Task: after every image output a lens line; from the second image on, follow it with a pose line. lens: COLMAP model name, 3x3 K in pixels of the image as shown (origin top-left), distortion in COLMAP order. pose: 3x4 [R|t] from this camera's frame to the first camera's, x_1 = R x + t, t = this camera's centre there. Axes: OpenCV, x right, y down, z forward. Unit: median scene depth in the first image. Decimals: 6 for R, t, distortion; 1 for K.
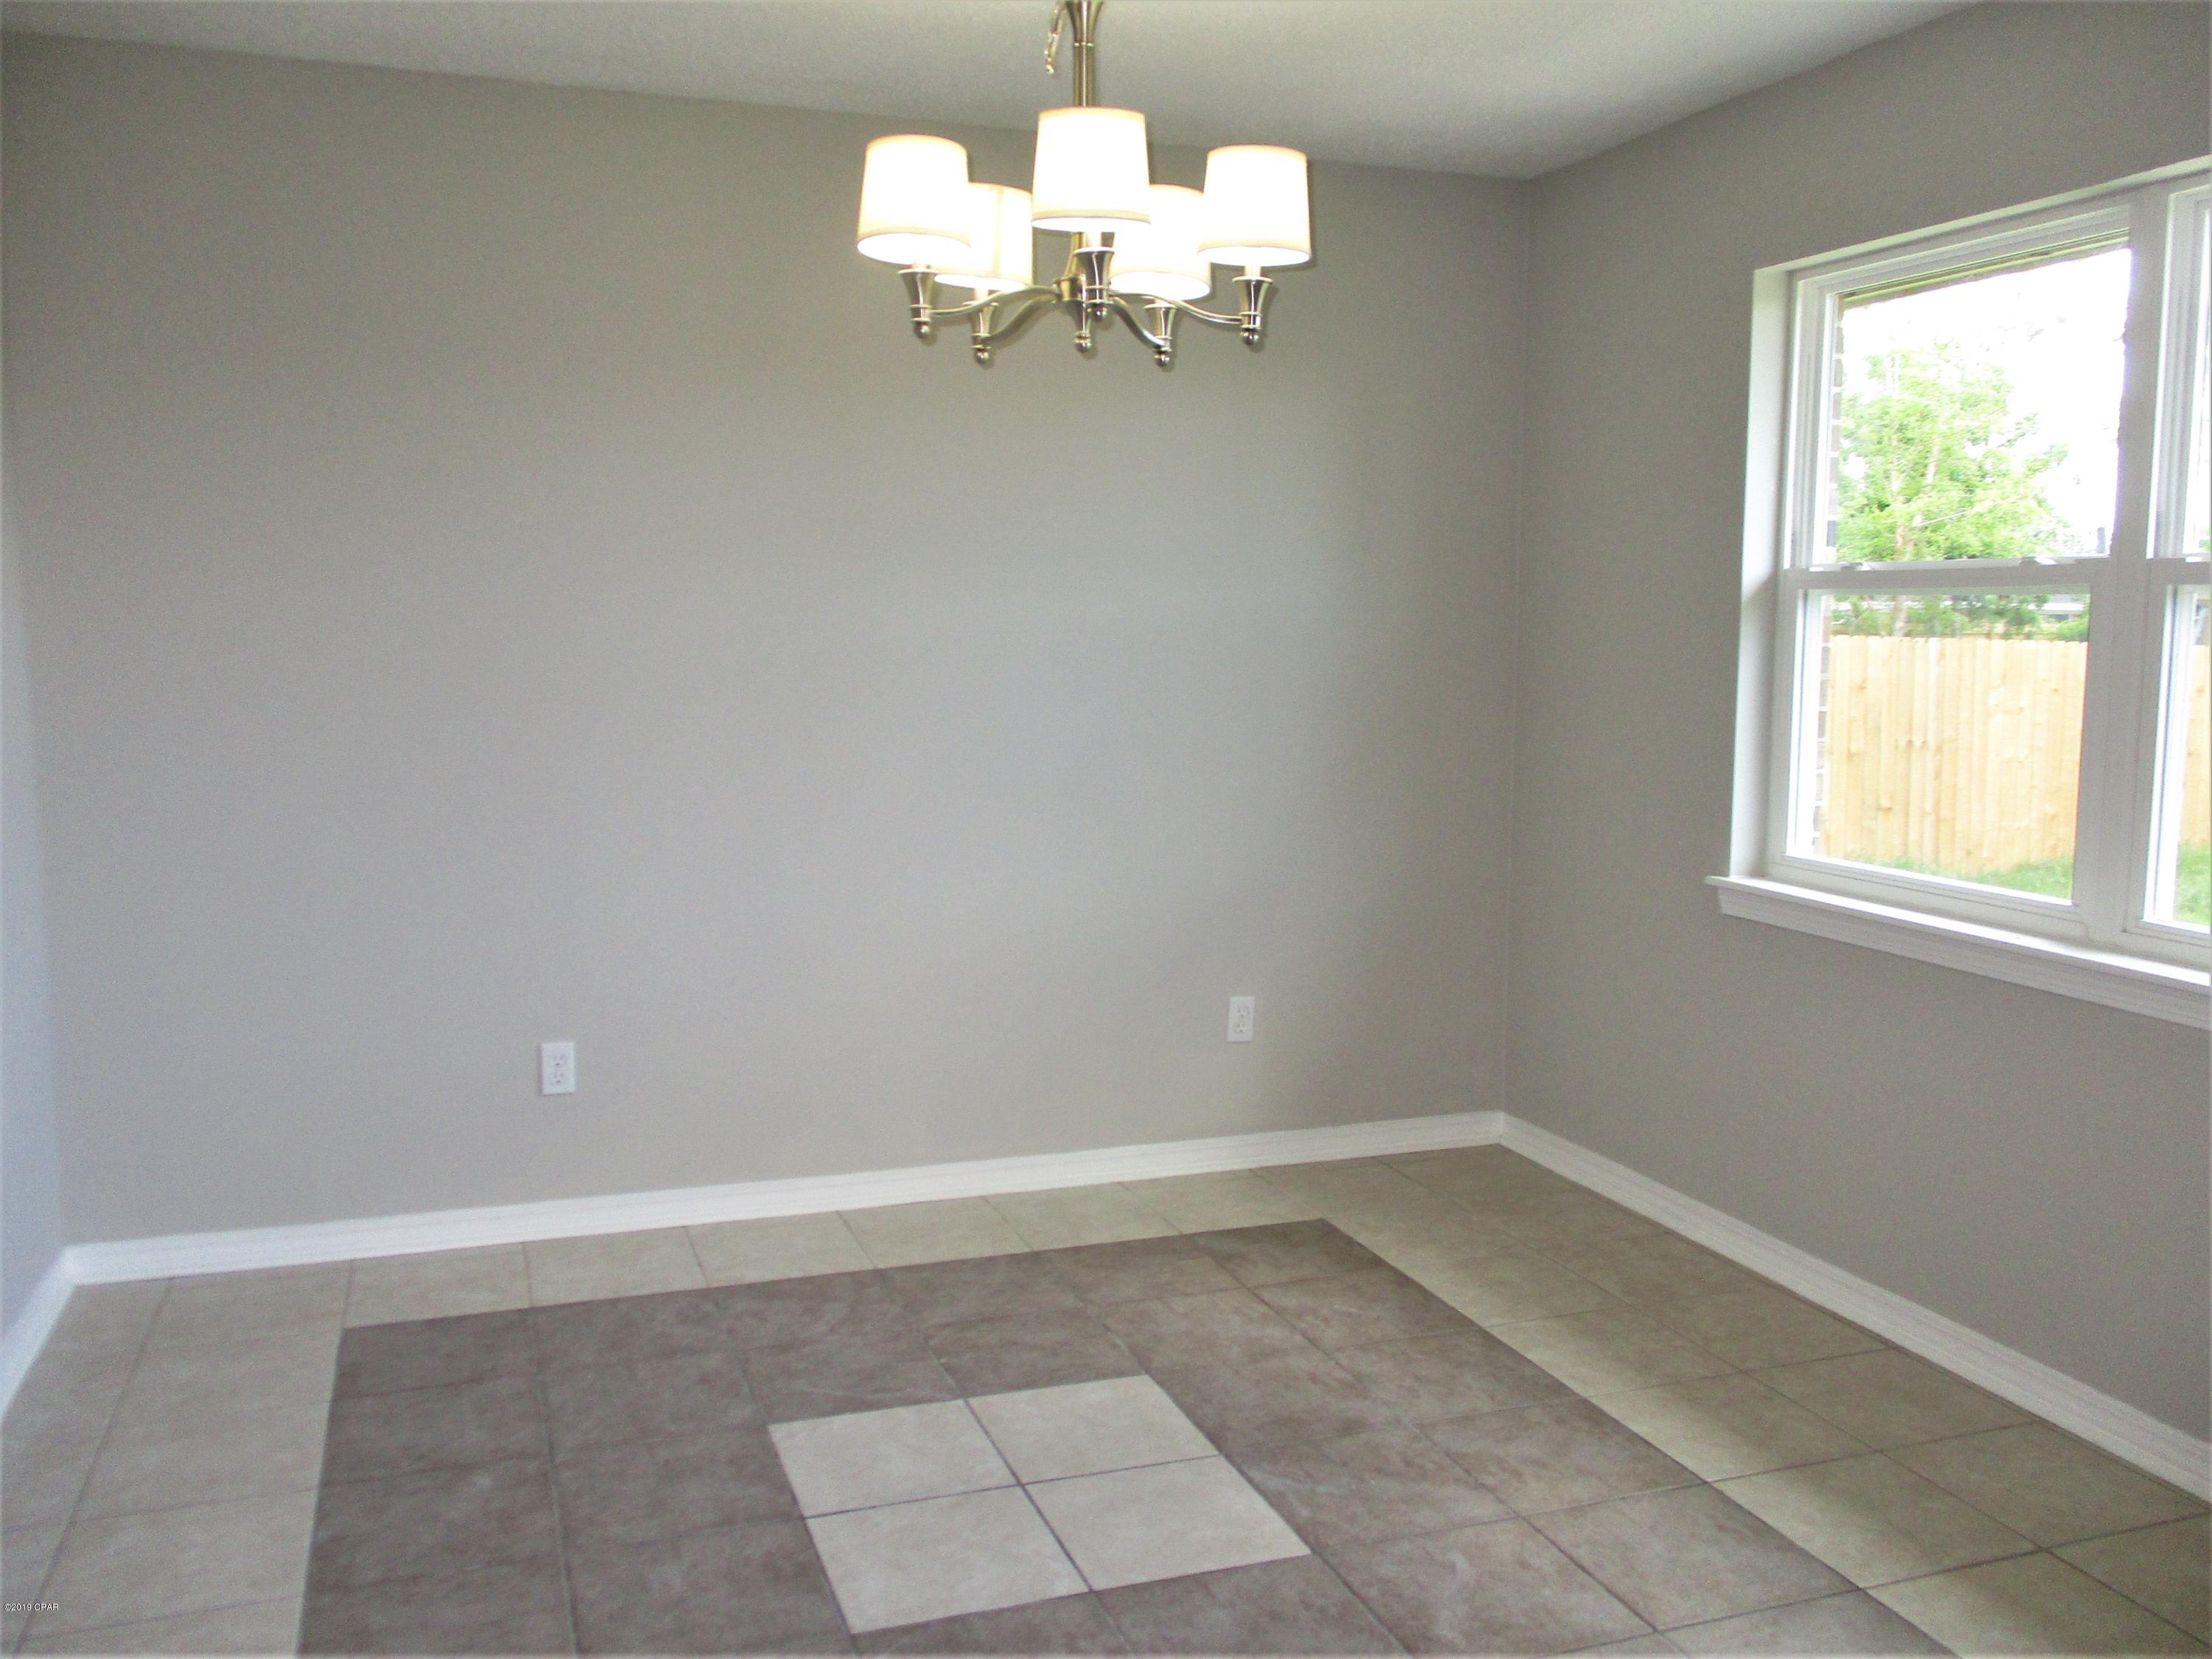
lens RADIAL K [[1852.1, 0, 1118.2], [0, 1852.1, 822.8], [0, 0, 1]] dist [-0.020592, 0.003208]
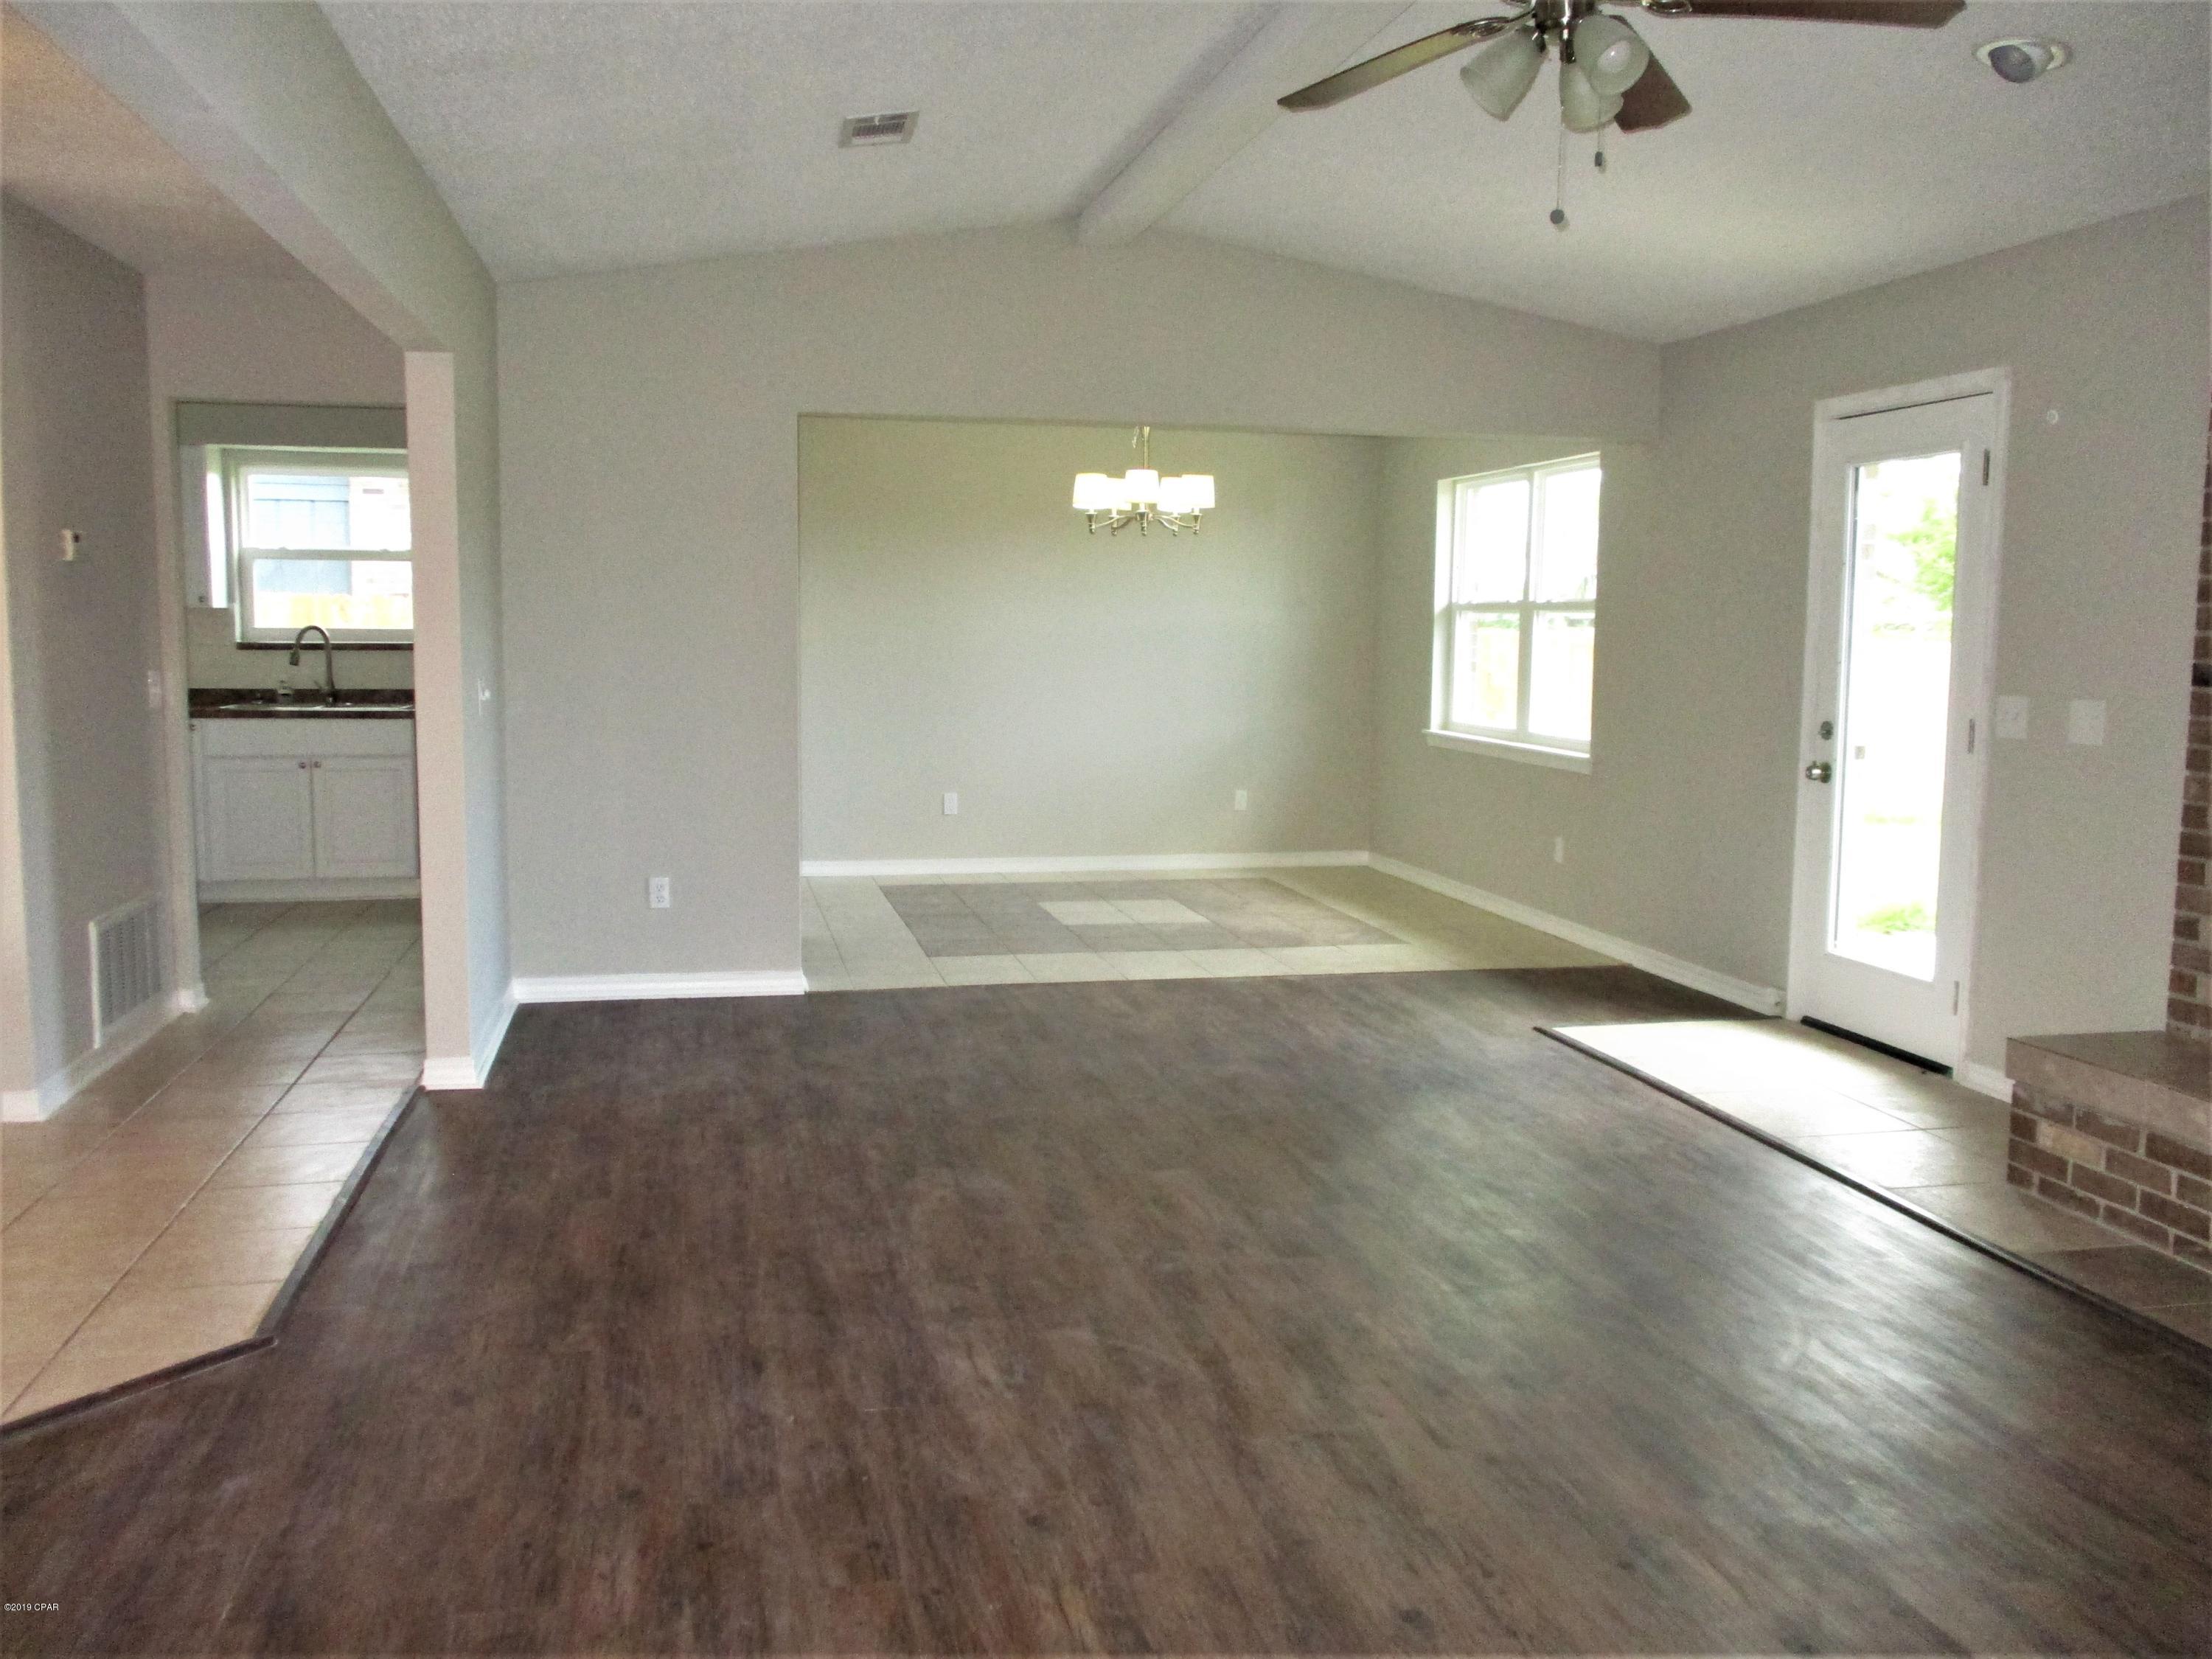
lens RADIAL K [[1852.1, 0, 1118.2], [0, 1852.1, 822.8], [0, 0, 1]] dist [-0.020592, 0.003208]
pose [[0.992135, 0.015312, -0.124232, 0.231277], [-0.015869, 0.999868, -0.003493, 0.167117], [0.124162, 0.005437, 0.992247, -1.459517]]
